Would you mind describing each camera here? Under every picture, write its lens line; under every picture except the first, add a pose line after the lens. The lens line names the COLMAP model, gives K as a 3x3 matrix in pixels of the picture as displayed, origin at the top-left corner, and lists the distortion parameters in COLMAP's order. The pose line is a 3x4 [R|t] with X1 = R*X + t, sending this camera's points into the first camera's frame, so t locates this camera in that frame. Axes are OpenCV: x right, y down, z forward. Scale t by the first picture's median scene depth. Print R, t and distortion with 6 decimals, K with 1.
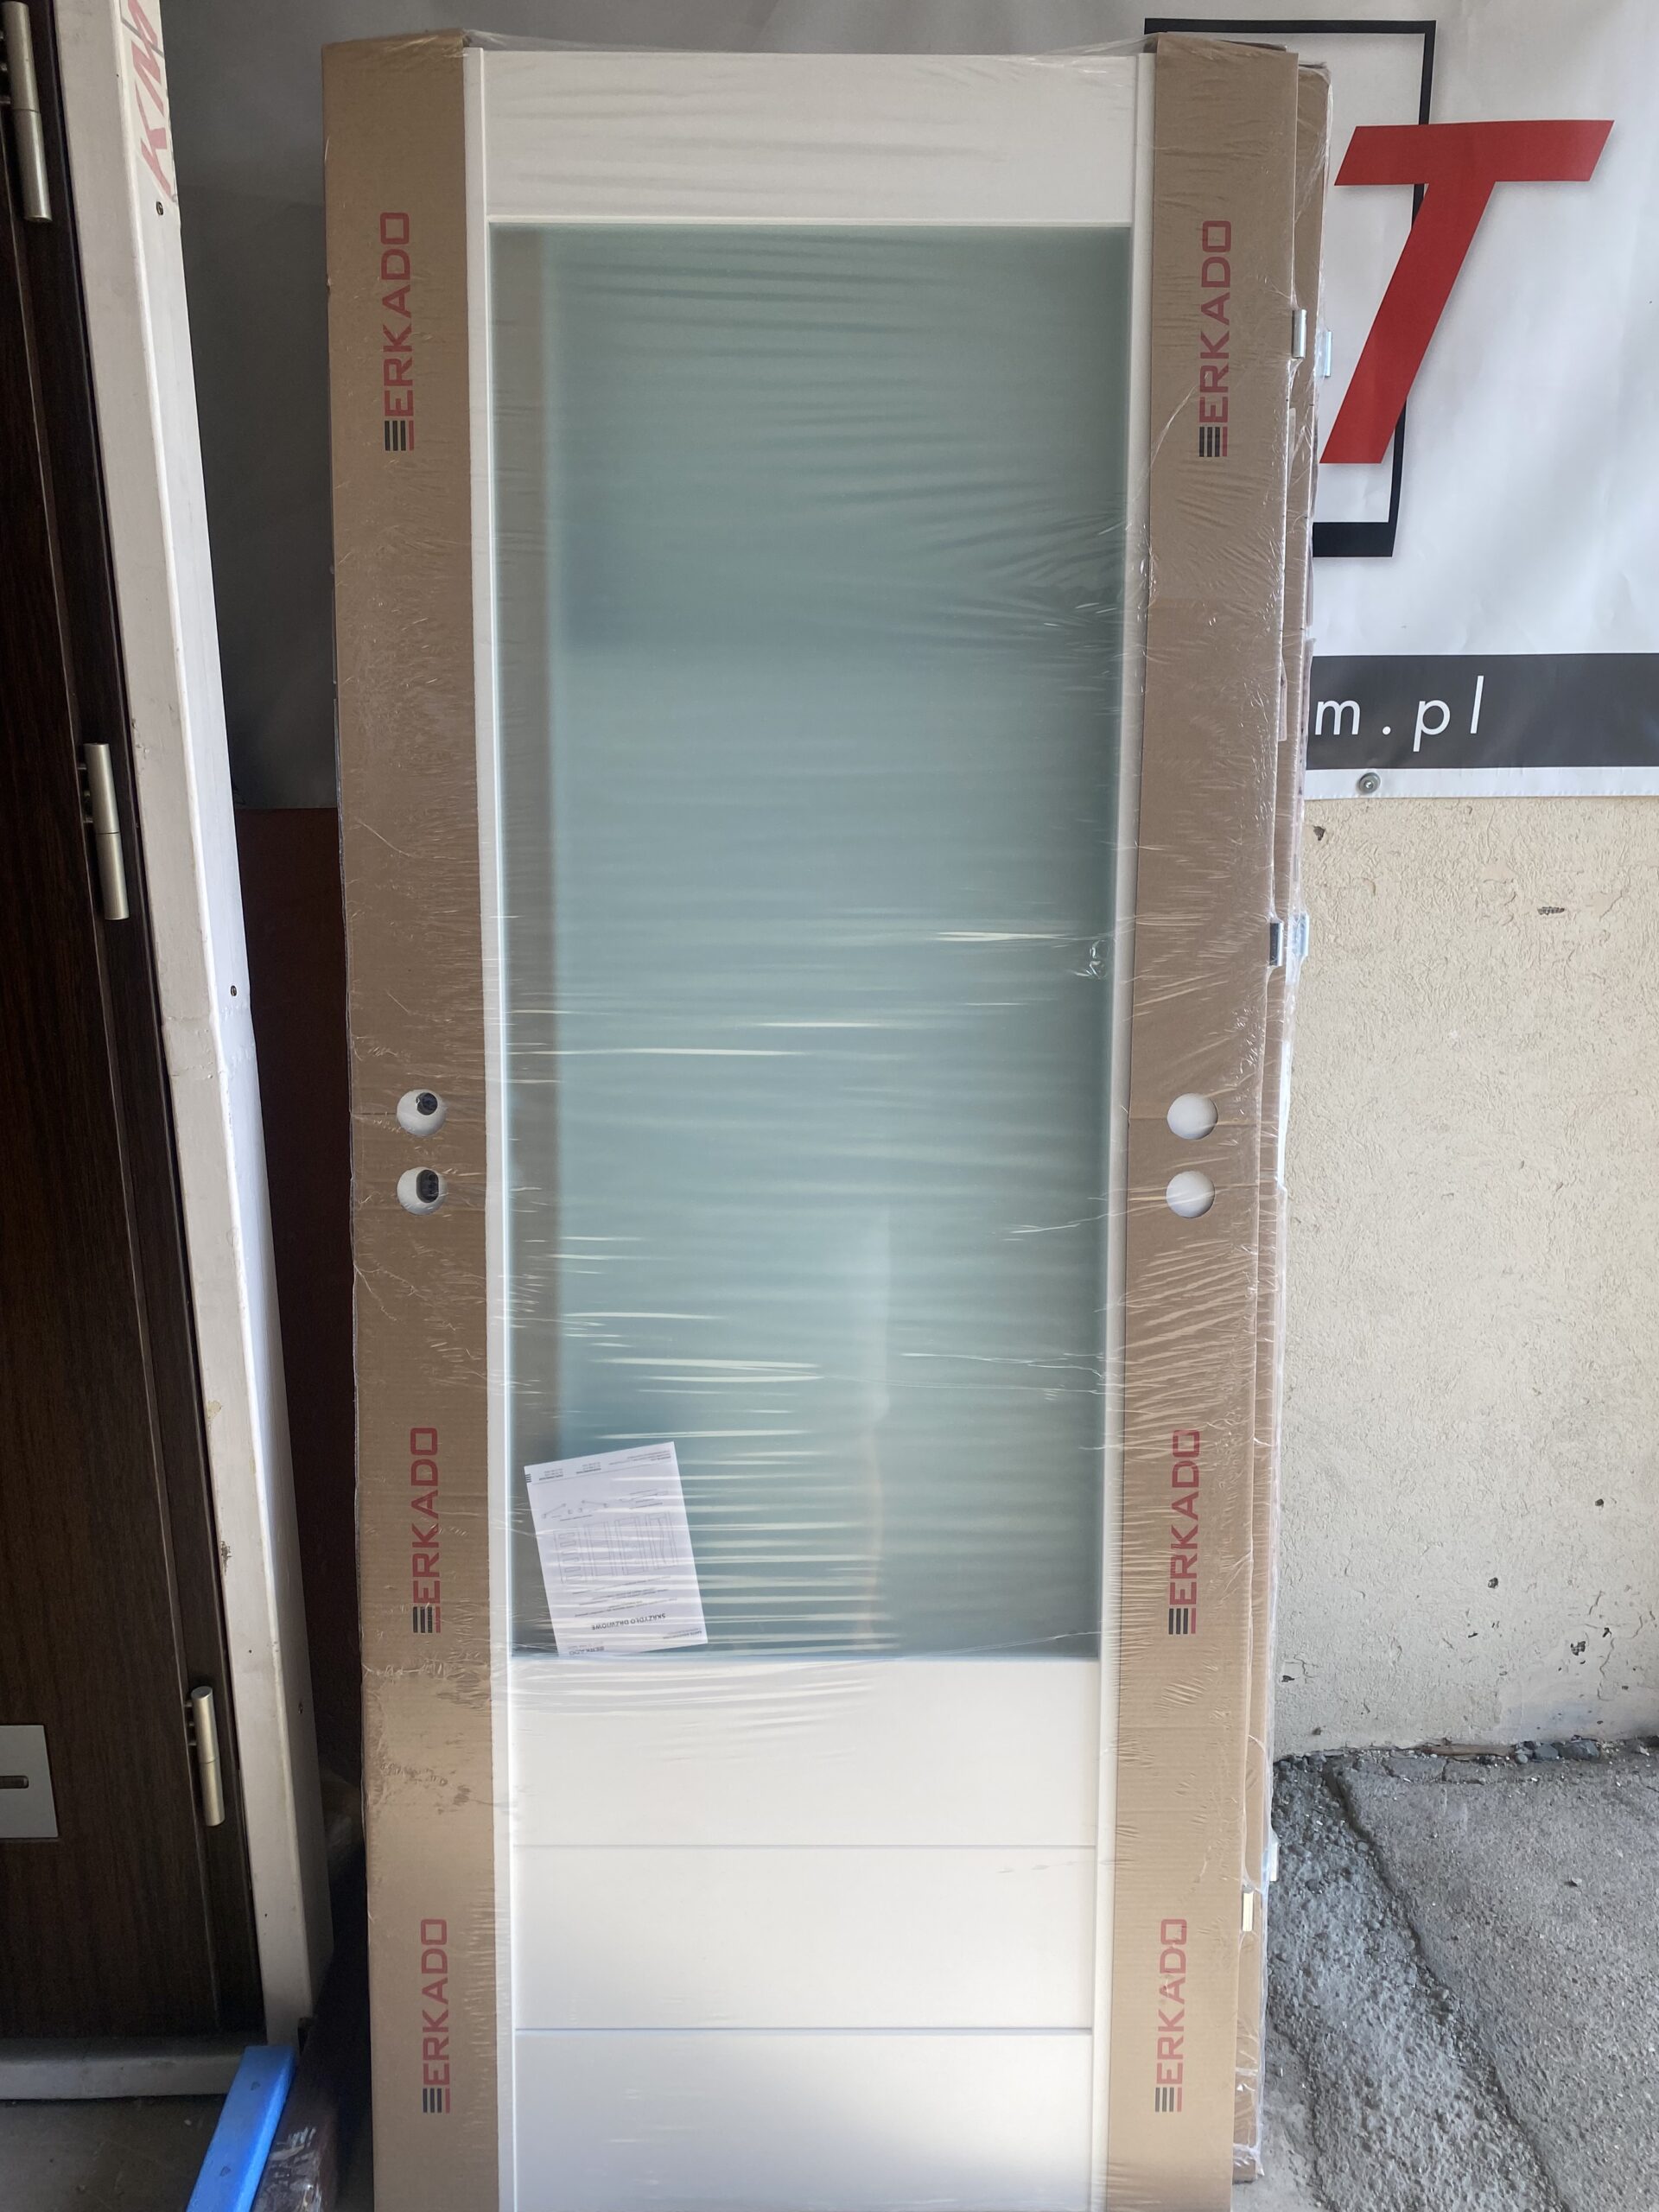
lens RADIAL K [[1641.2, 0, 824.9], [0, 1641.2, 1107.2], [0, 0, 1]] dist [0.001290, -0.012413]
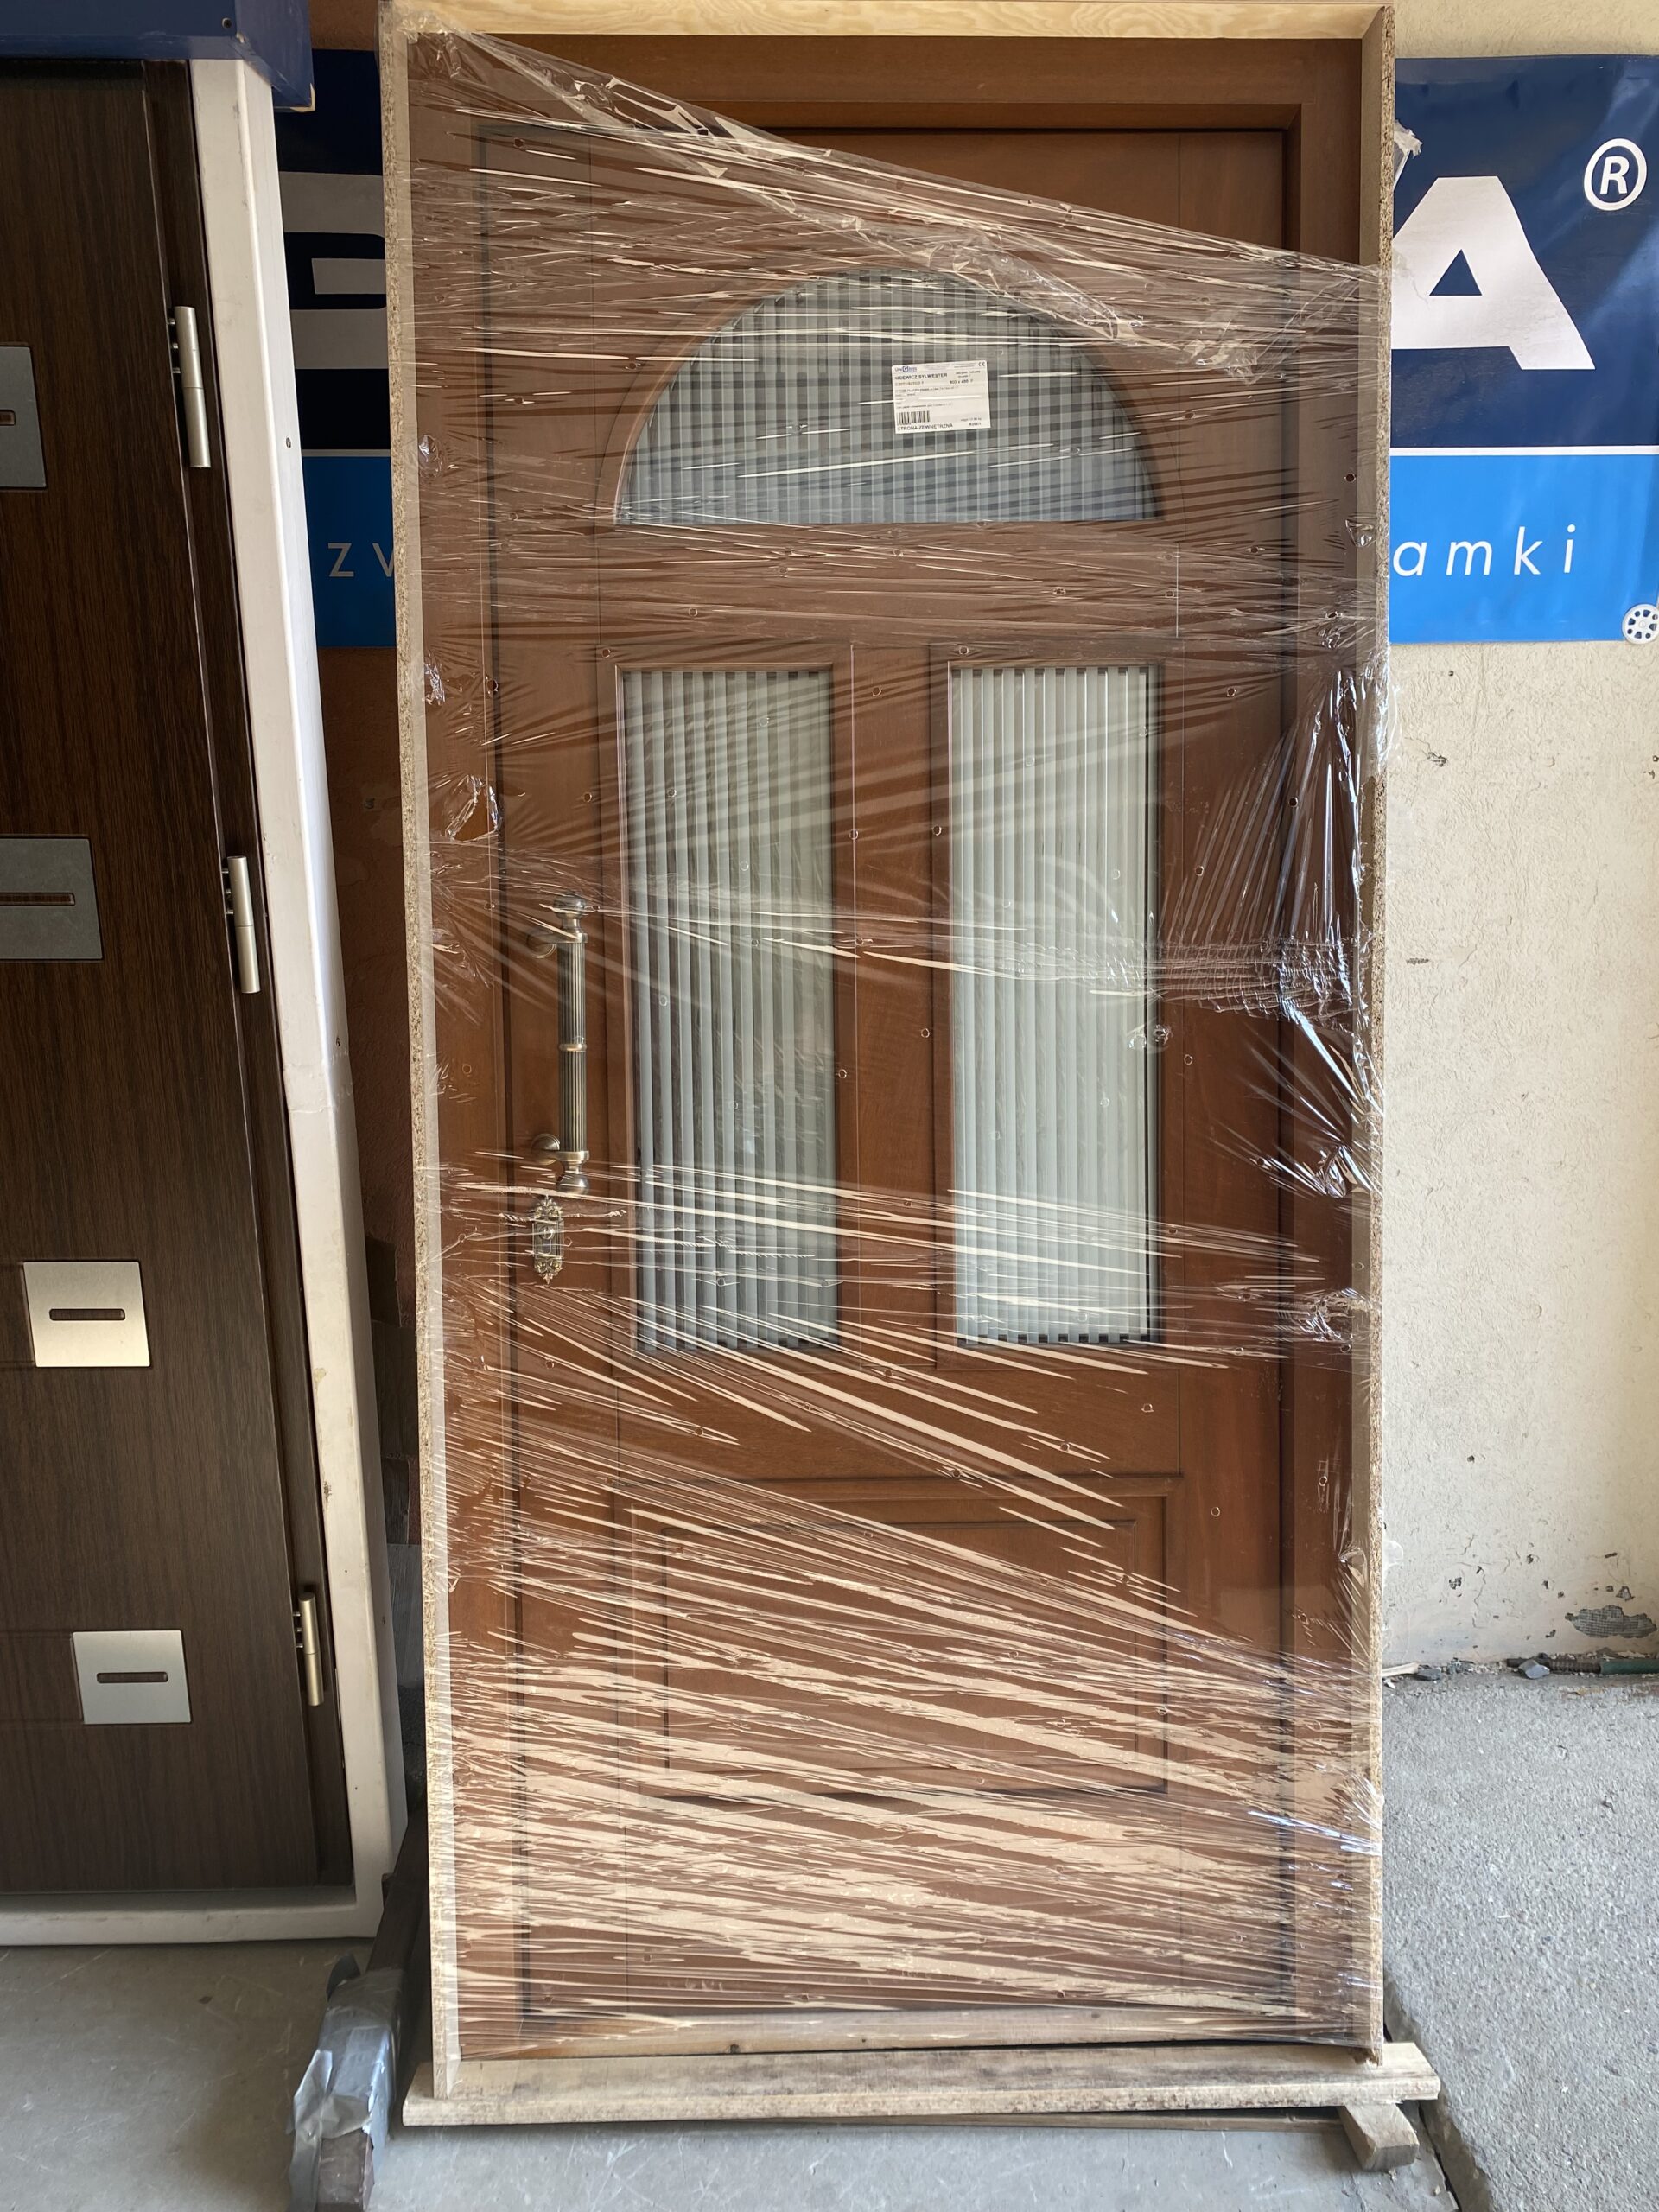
lens RADIAL K [[1641.2, 0, 835.5], [0, 1641.2, 1106.1], [0, 0, 1]] dist [0.001290, -0.012413]
pose [[0.997816, -0.014626, -0.064413, 0.103202], [0.009802, 0.997166, -0.074588, 0.076636], [0.065322, 0.073793, 0.995132, -0.232321]]
